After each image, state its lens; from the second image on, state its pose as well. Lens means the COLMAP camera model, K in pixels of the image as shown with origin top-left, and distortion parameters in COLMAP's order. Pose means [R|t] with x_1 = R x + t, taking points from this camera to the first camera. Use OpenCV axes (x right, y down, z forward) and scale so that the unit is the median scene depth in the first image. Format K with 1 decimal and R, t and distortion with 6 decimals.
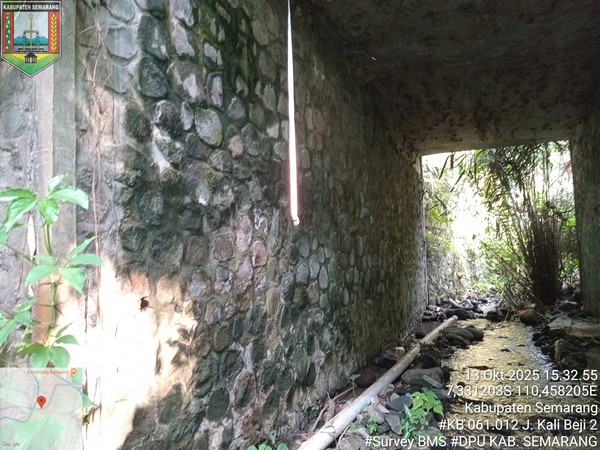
lens RADIAL K [[443.3, 0, 300.0], [0, 443.3, 225.0], [0, 0, 1]] dist [0.044358, -0.098808]
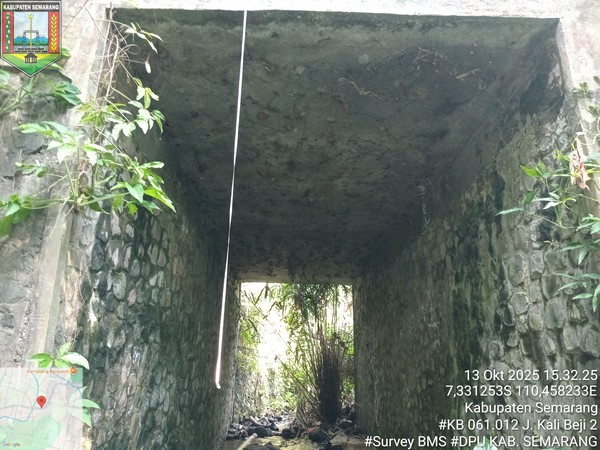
lens RADIAL K [[443.3, 0, 300.0], [0, 443.3, 225.0], [0, 0, 1]] dist [0.044358, -0.098808]
pose [[0.903038, 0.172491, 0.393406, -0.080000], [-0.076250, 0.965659, -0.248373, -0.030986], [-0.422738, 0.194293, 0.885179, -0.129150]]
